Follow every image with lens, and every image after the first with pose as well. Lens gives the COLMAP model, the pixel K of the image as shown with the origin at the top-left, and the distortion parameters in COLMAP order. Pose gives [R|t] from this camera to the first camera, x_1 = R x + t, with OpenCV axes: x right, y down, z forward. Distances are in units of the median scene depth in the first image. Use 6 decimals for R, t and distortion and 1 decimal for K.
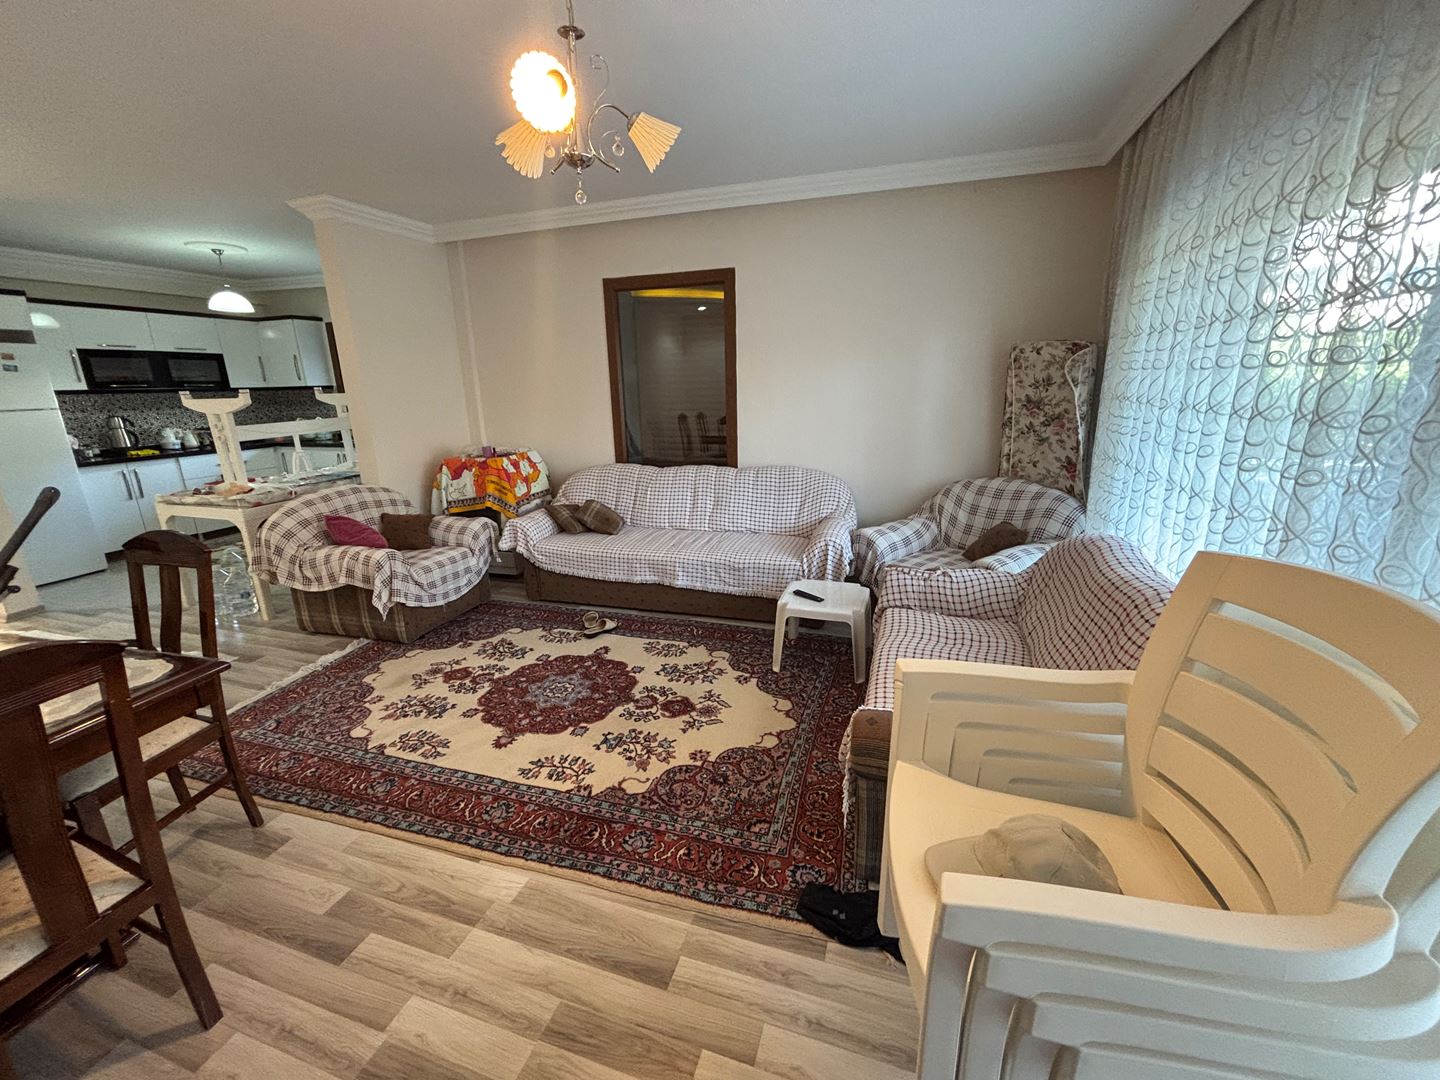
lens RADIAL K [[579.4, 0, 726.6], [0, 579.4, 542.1], [0, 0, 1]] dist [-0.003944, -0.000419]
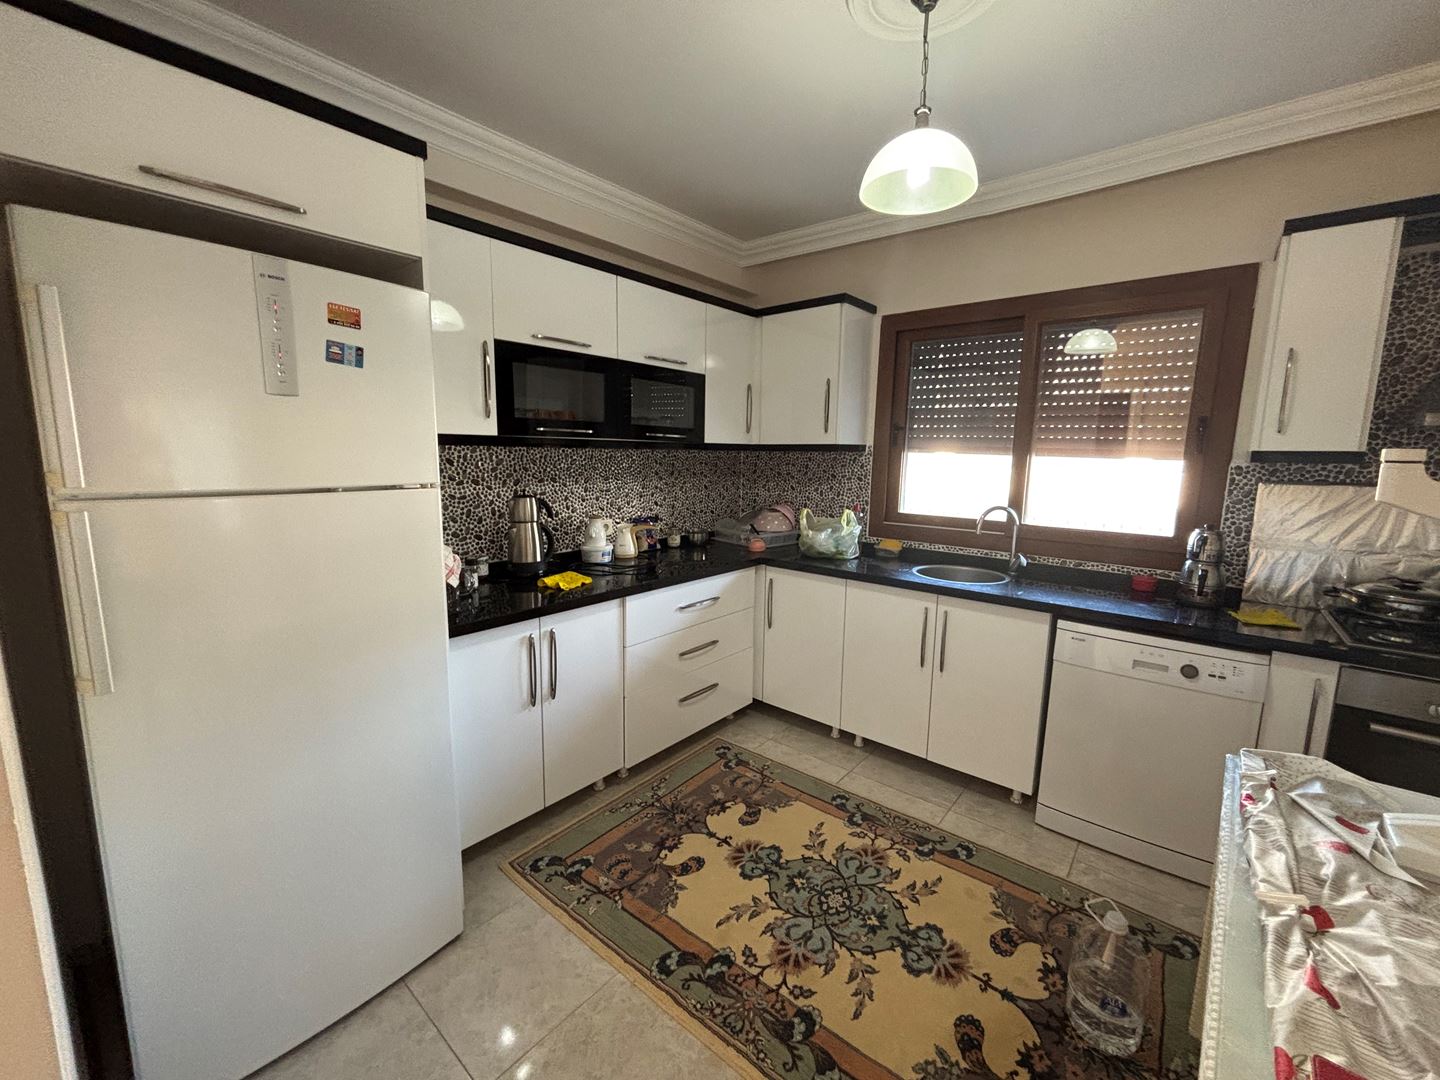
lens RADIAL K [[584.4, 0, 720.0], [0, 584.4, 540.0], [0, 0, 1]] dist [-0.003260, -0.000155]
pose [[0.924662, 0.089839, -0.370040, -0.743649], [-0.131861, 0.987190, -0.089825, -0.161584], [0.357230, 0.131851, 0.924663, 0.631581]]
